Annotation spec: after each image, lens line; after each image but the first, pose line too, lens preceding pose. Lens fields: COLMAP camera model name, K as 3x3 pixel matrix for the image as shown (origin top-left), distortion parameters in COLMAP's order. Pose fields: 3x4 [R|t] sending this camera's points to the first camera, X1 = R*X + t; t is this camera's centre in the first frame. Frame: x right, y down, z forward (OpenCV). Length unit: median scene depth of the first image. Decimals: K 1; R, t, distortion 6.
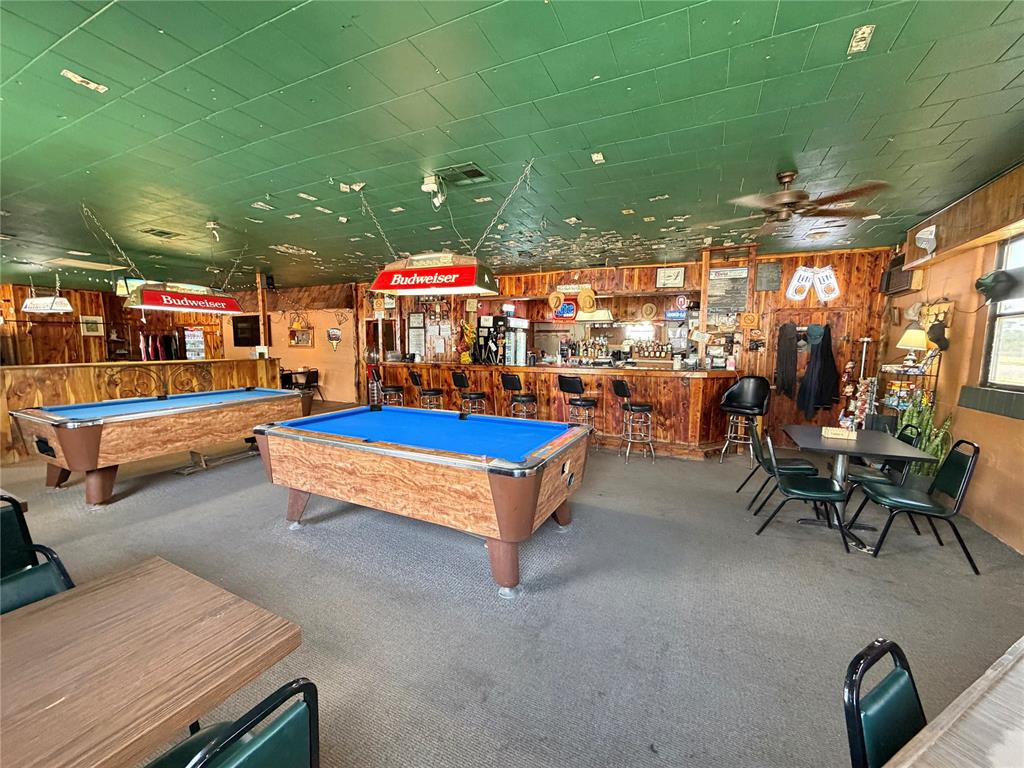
lens RADIAL K [[407.5, 0, 514.5], [0, 407.5, 382.3], [0, 0, 1]] dist [0.000696, -0.000370]
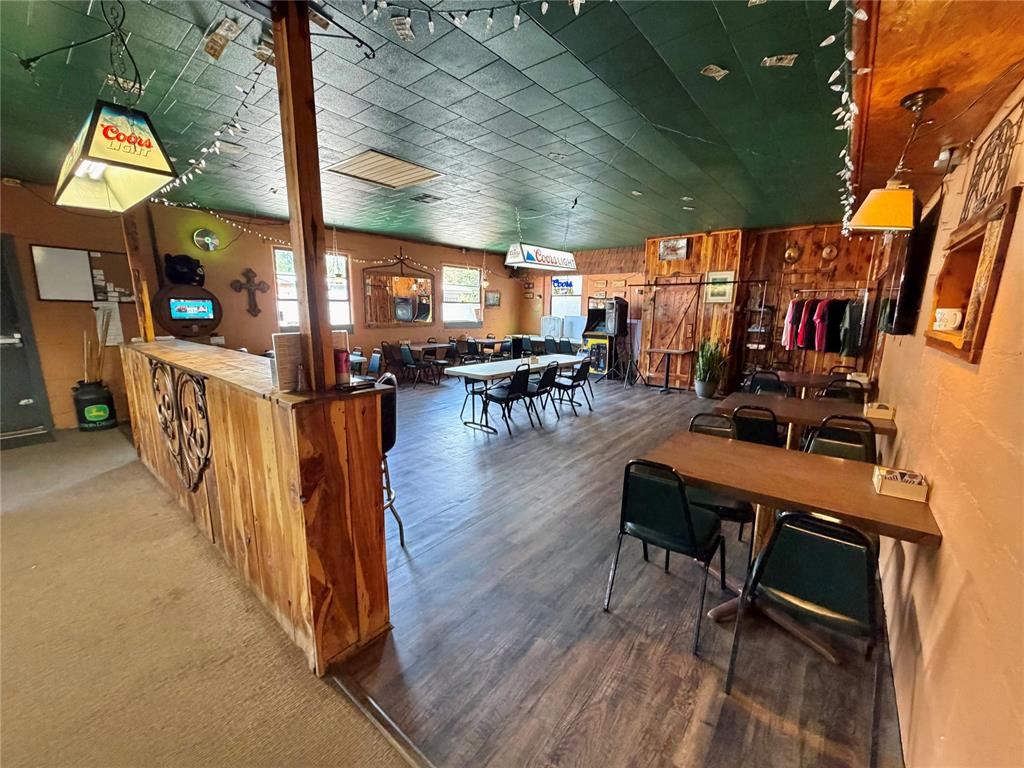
lens RADIAL K [[407.5, 0, 510.2], [0, 407.5, 384.3], [0, 0, 1]] dist [0.000696, -0.000370]
pose [[-0.224792, 0.171529, -0.959190, -0.344441], [-0.106559, 0.974153, 0.199178, -0.087434], [0.968563, 0.146984, -0.200704, 0.879730]]
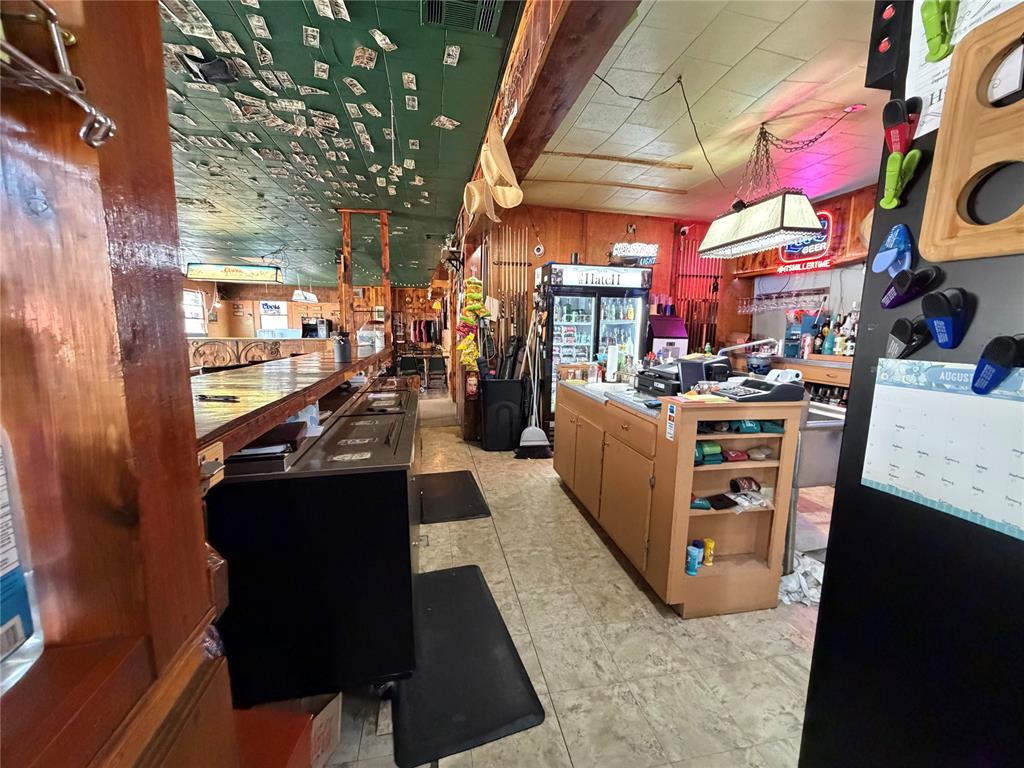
lens RADIAL K [[407.5, 0, 514.1], [0, 407.5, 386.3], [0, 0, 1]] dist [0.000696, -0.000370]
pose [[0.609910, 0.109169, -0.784915, 0.292517], [-0.082966, 0.993819, 0.073756, -0.040742], [0.788116, 0.020136, 0.615198, 0.565240]]
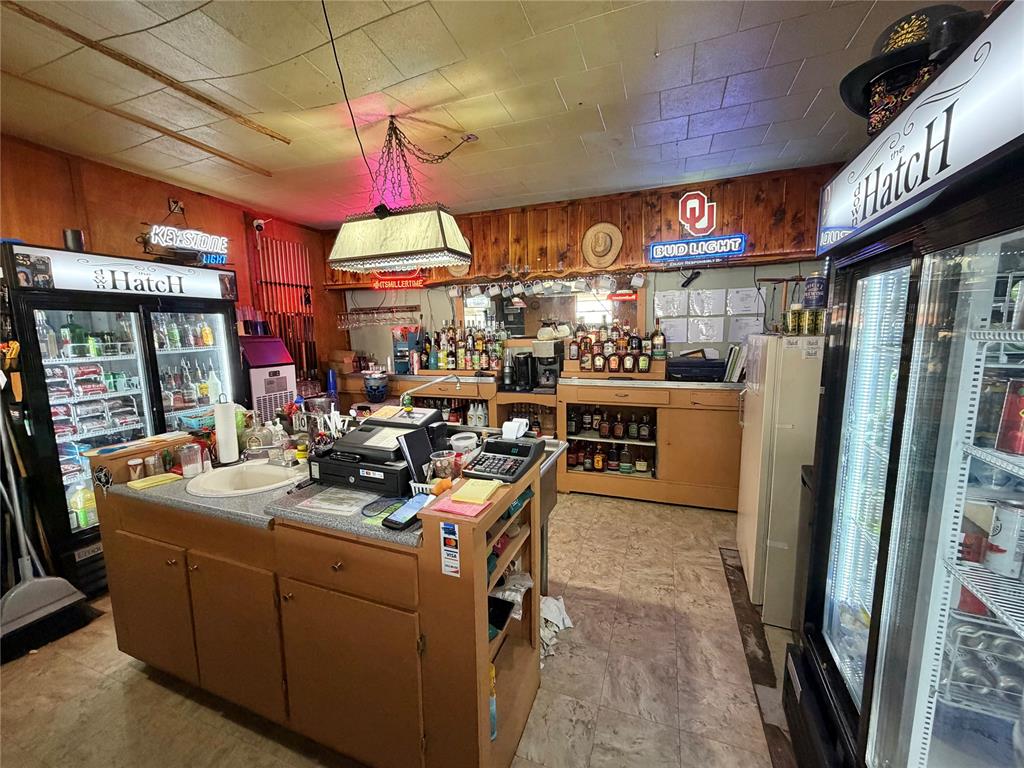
lens RADIAL K [[407.5, 0, 512.0], [0, 407.5, 386.7], [0, 0, 1]] dist [0.000696, -0.000370]
pose [[0.995042, -0.041906, 0.090193, 0.204659], [0.037972, 0.998270, 0.044899, -0.065627], [-0.091919, -0.041252, 0.994912, 0.620156]]
